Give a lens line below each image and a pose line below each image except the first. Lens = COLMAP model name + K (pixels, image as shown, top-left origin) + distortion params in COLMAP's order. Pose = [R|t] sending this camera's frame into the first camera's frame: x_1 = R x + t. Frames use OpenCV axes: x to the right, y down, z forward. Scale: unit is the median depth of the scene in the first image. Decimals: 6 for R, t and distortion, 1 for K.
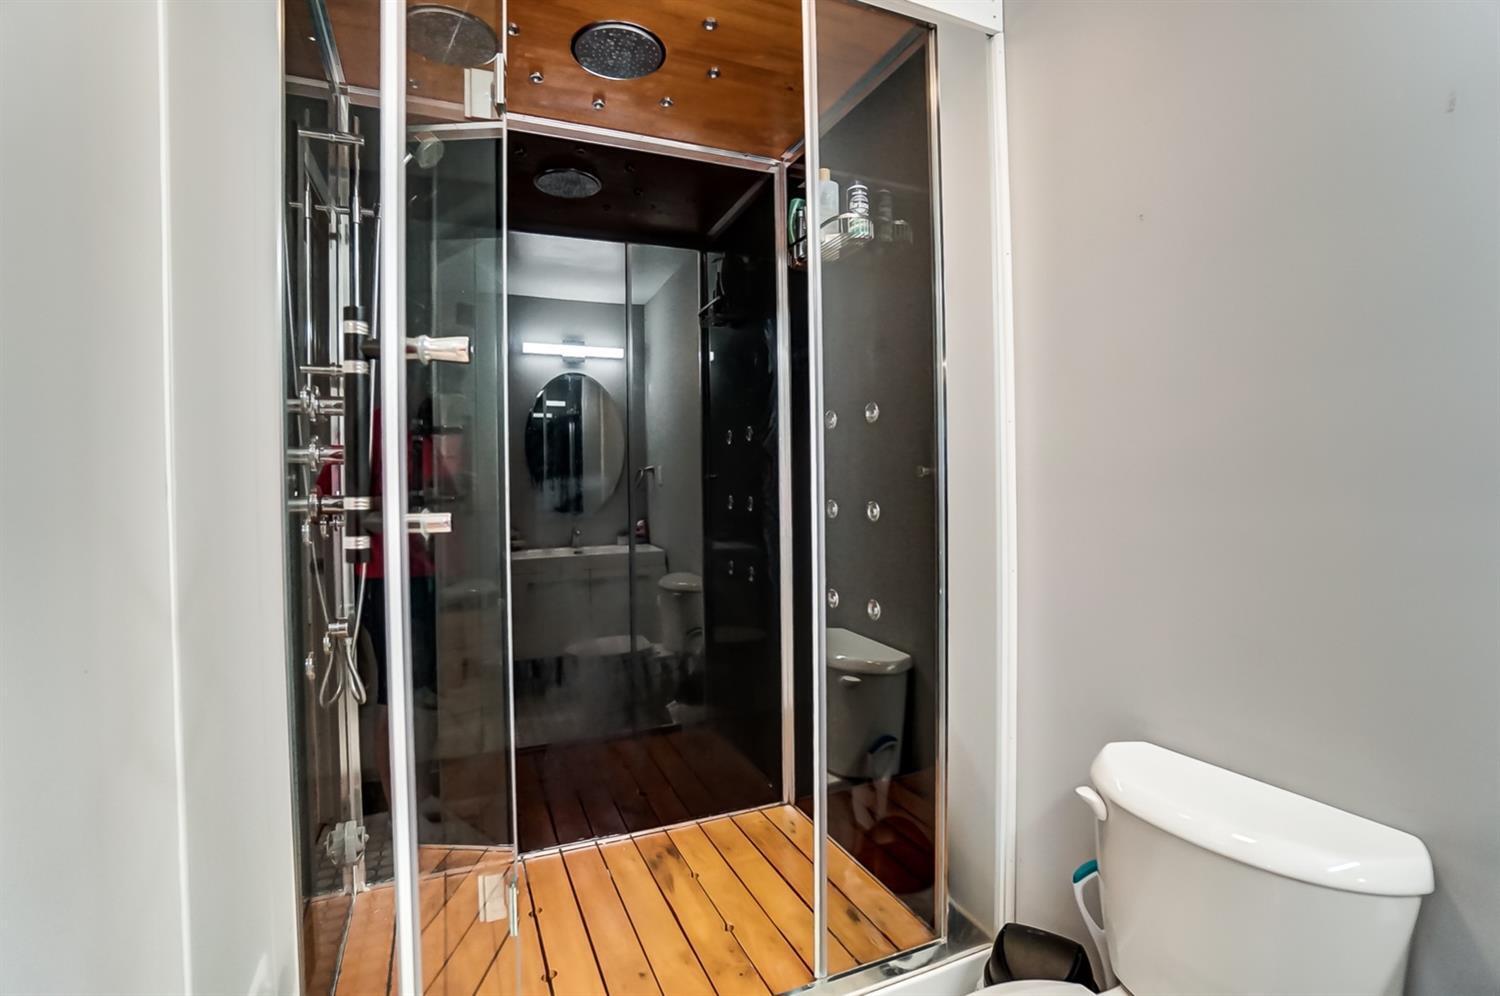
lens RADIAL K [[684.5, 0, 744.9], [0, 684.5, 489.6], [0, 0, 1]] dist [-0.068669, 0.023737]
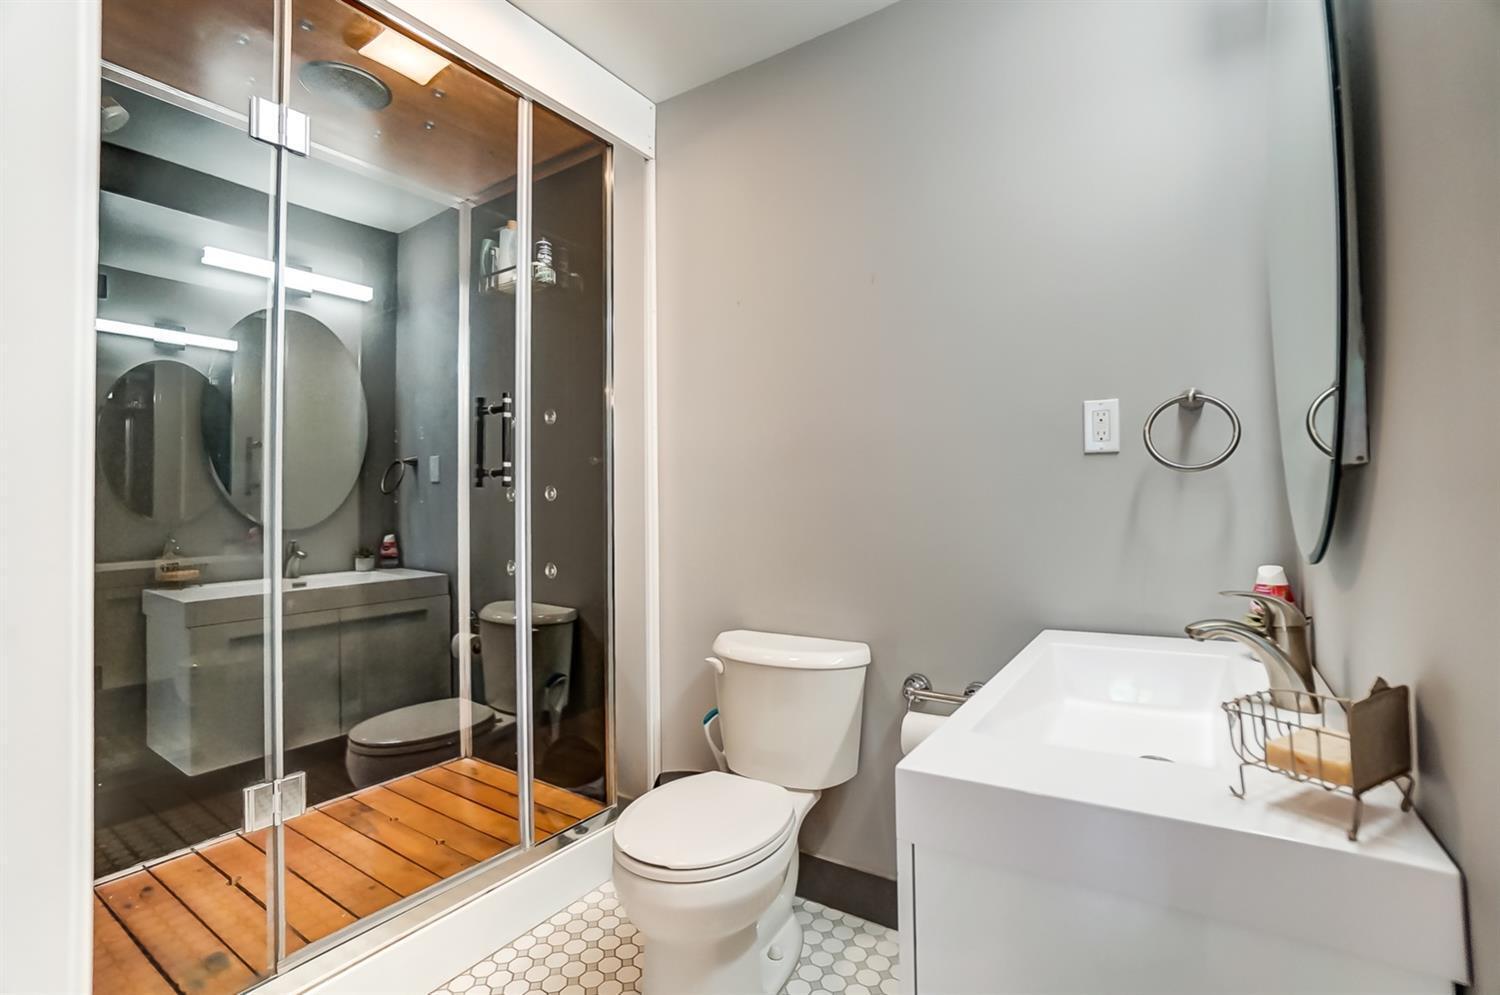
lens RADIAL K [[684.5, 0, 744.9], [0, 684.5, 489.1], [0, 0, 1]] dist [-0.068669, 0.023737]
pose [[0.840020, 0.015978, 0.542320, -0.204768], [0.005815, 0.999244, -0.038448, 0.076911], [-0.542524, 0.035451, 0.839292, -0.280567]]
